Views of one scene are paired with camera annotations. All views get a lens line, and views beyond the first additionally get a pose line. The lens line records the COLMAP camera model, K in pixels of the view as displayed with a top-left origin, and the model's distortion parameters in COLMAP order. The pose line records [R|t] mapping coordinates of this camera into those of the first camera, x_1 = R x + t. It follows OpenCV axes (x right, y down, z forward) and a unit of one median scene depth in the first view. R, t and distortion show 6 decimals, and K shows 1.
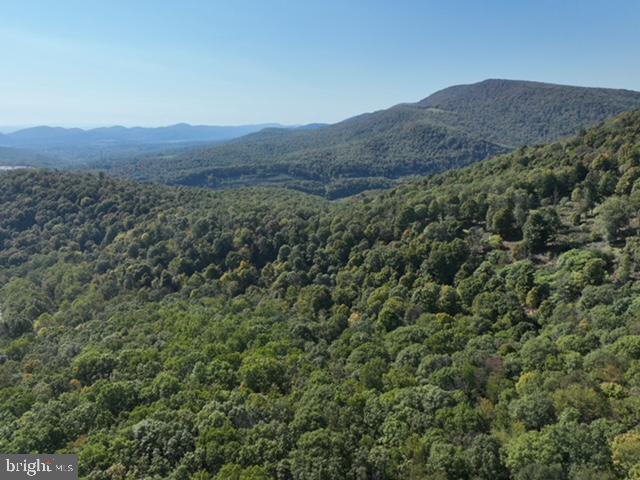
lens RADIAL K [[449.8, 0, 320.0], [0, 449.8, 240.0], [0, 0, 1]] dist [-0.002029, 0.018992]
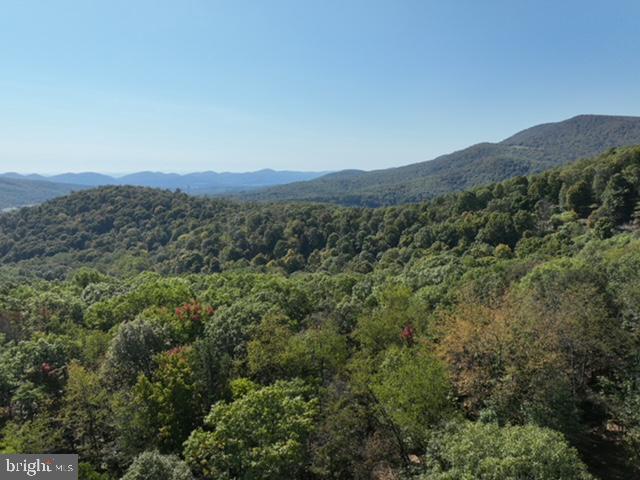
lens RADIAL K [[449.8, 0, 320.0], [0, 449.8, 240.0], [0, 0, 1]] dist [-0.002029, 0.018992]
pose [[0.984833, 0.024162, -0.171817, 0.070025], [-0.041168, 0.994519, -0.096113, 0.148024], [0.168553, 0.101728, 0.980429, 0.080773]]
